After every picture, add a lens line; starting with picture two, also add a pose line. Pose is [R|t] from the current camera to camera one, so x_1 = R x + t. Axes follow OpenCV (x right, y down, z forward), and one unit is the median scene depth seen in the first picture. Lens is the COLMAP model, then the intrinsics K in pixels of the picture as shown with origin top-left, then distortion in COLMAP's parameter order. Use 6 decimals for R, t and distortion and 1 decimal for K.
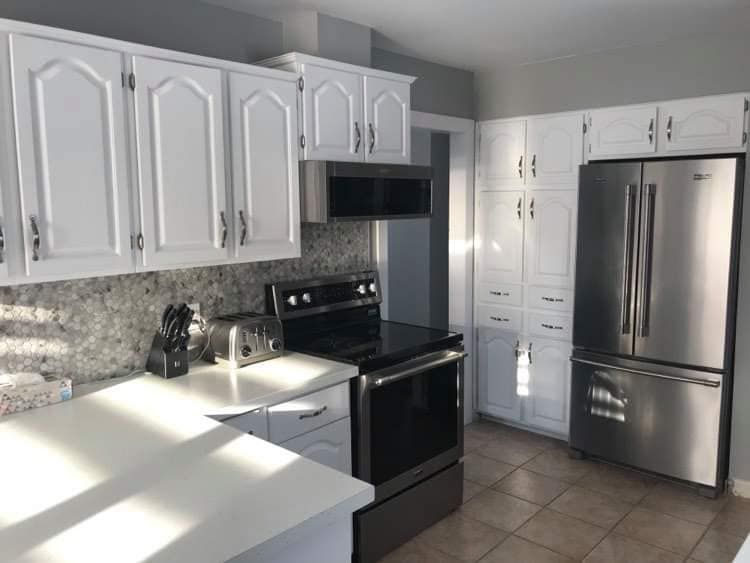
lens RADIAL K [[611.5, 0, 369.0], [0, 611.5, 278.7], [0, 0, 1]] dist [0.028966, -0.053326]
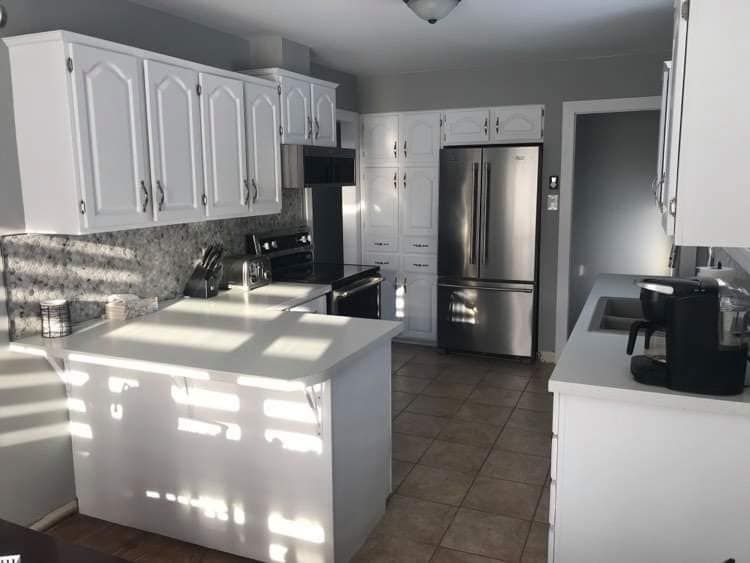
lens RADIAL K [[611.5, 0, 373.7], [0, 611.5, 284.1], [0, 0, 1]] dist [0.028966, -0.053326]
pose [[0.944808, -0.053644, 0.323204, -0.331084], [0.037691, 0.997751, 0.055424, 0.051835], [-0.325450, -0.040183, 0.944705, -0.367629]]
